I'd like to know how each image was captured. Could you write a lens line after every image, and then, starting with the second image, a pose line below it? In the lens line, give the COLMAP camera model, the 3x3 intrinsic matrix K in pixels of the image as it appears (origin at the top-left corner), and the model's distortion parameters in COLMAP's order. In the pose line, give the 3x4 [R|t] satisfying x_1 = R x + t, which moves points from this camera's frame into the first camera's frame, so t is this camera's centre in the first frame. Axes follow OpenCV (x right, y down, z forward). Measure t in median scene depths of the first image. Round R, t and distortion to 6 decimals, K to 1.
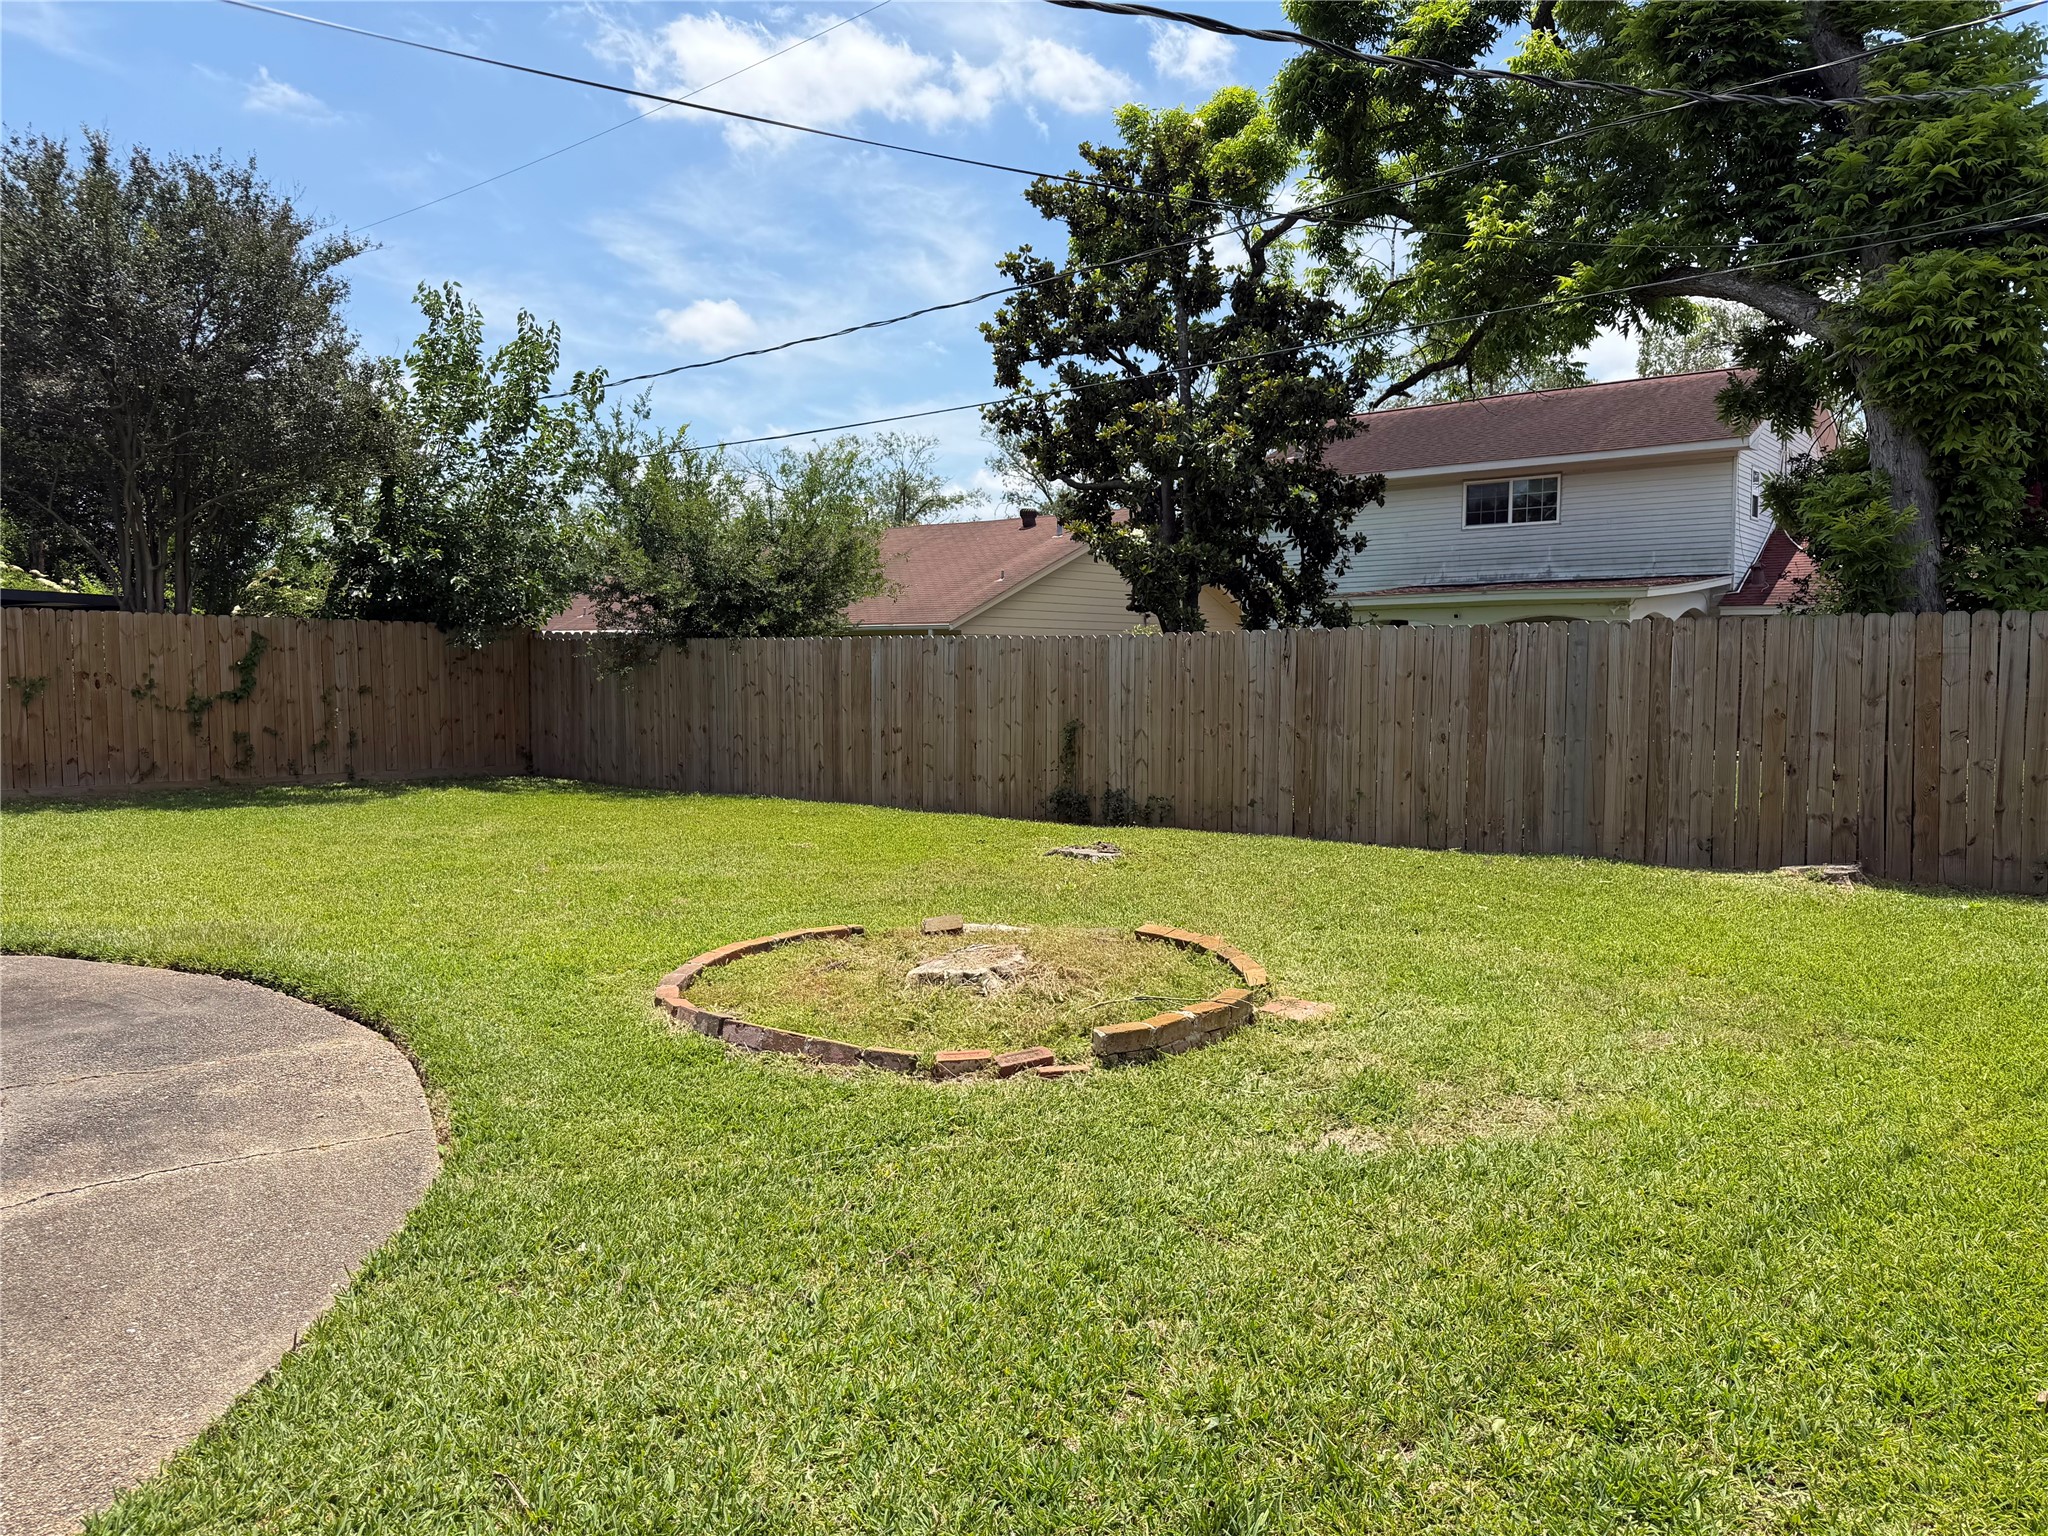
lens RADIAL K [[1422.1, 0, 1017.0], [0, 1422.1, 757.9], [0, 0, 1]] dist [0.023787, -0.047303]
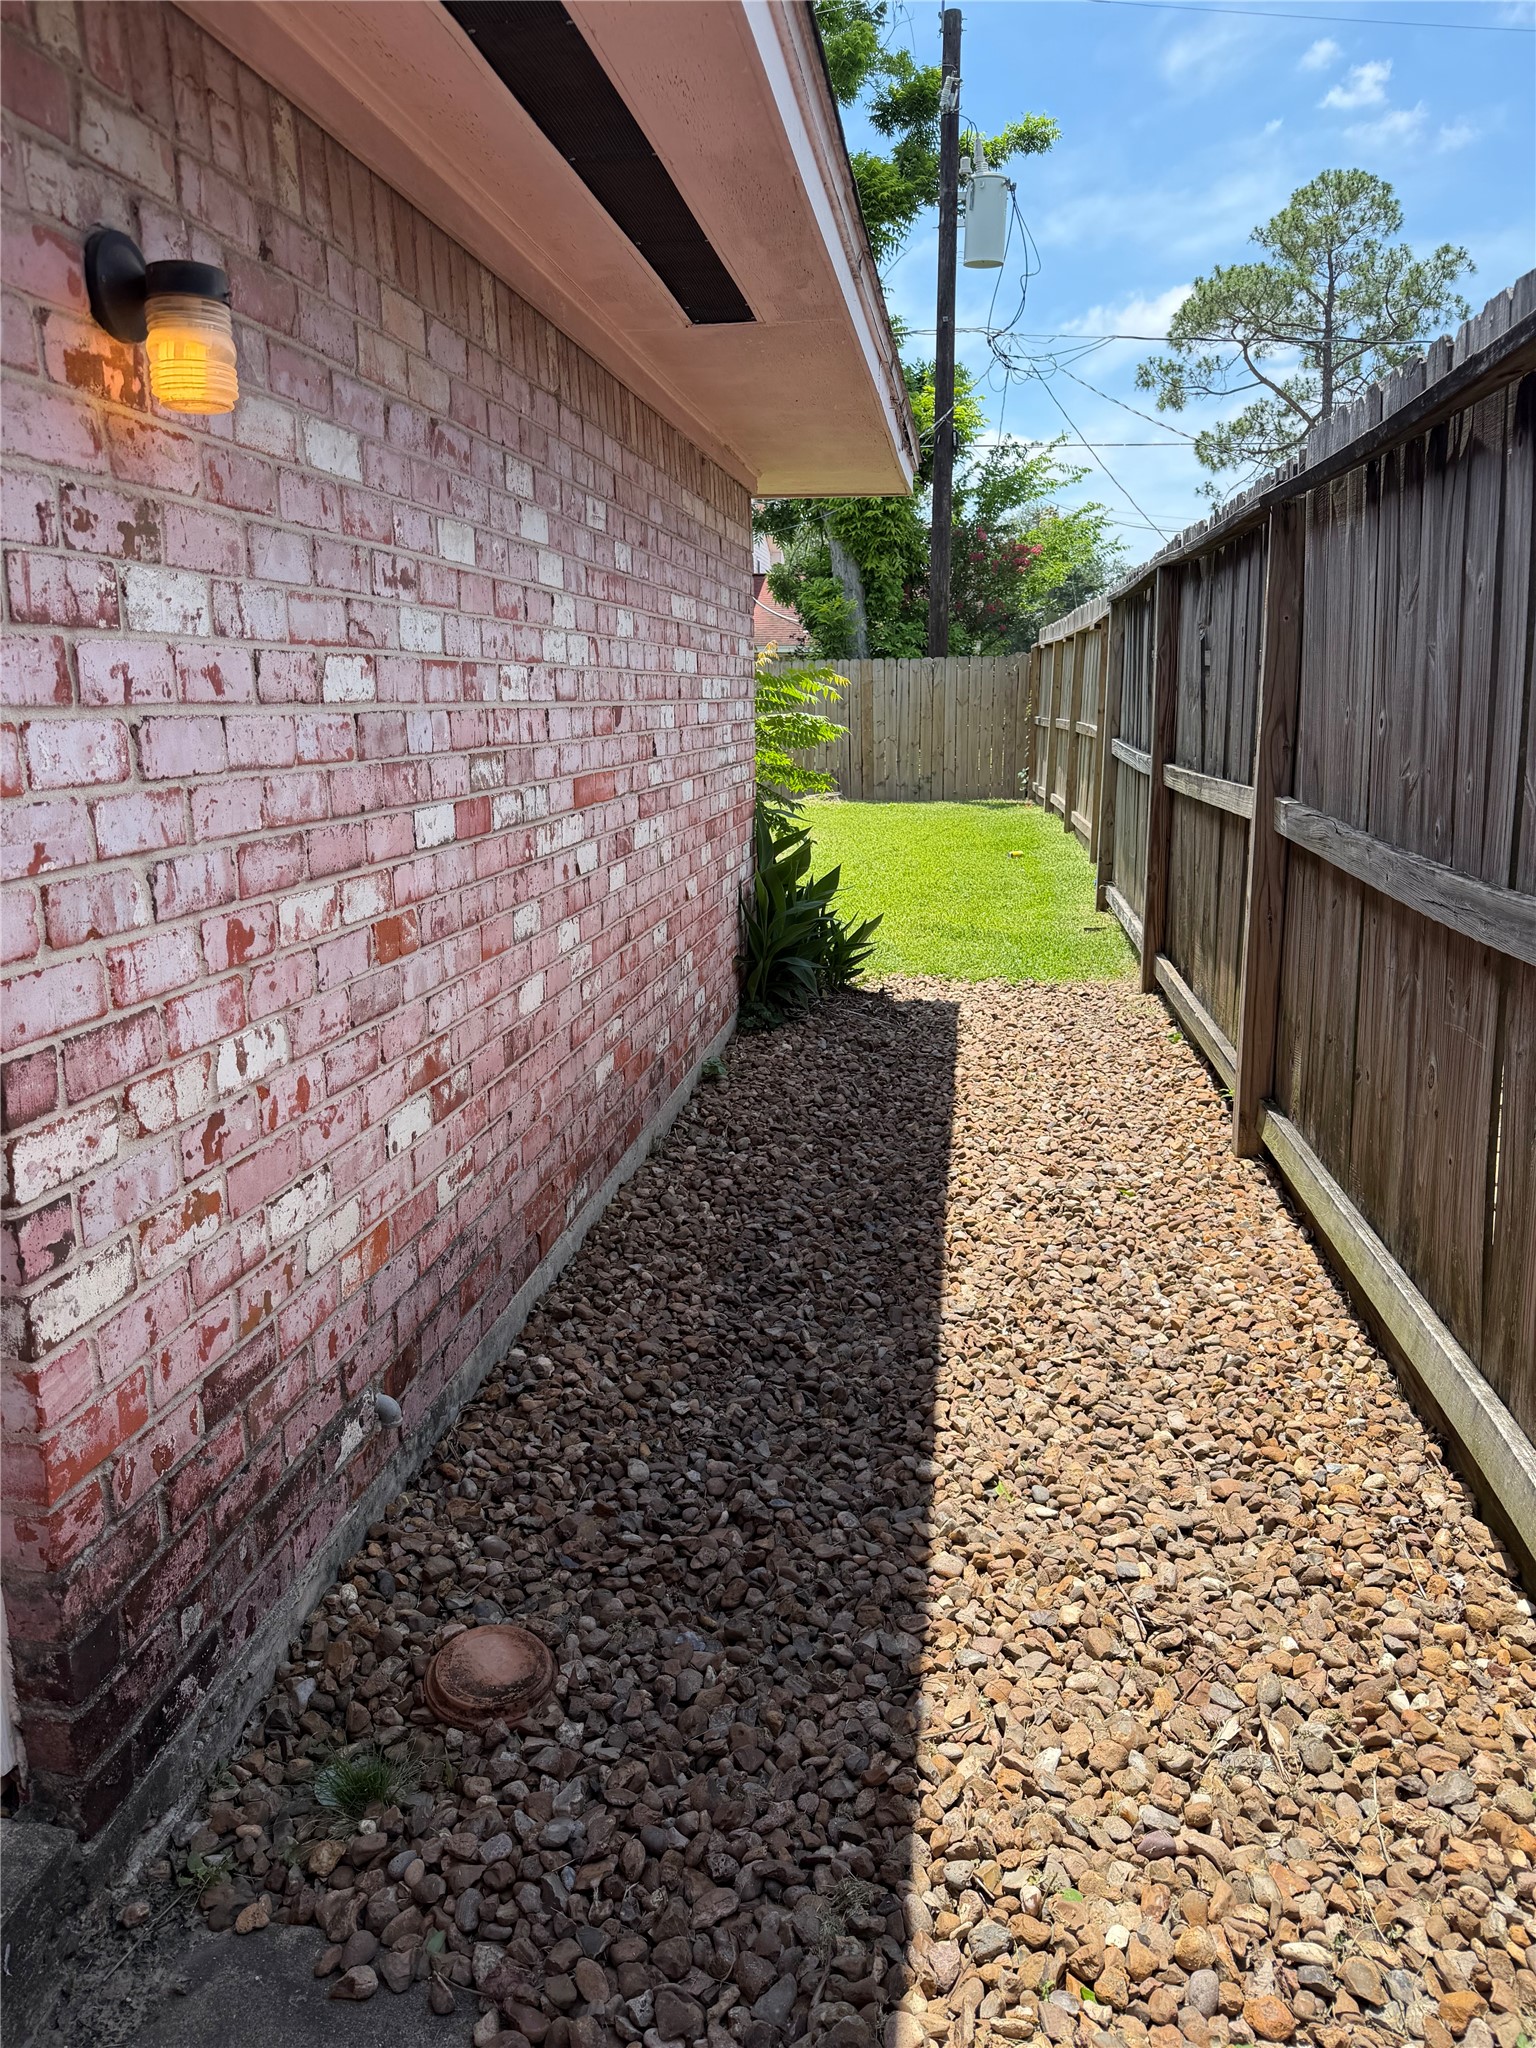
lens RADIAL K [[1422.1, 0, 768.6], [0, 1422.1, 1030.9], [0, 0, 1]] dist [0.023787, -0.047303]
pose [[0.856883, -0.126727, 0.499692, -0.436151], [0.042150, 0.983291, 0.177094, 0.040295], [-0.513785, -0.130687, 0.847907, -0.553511]]
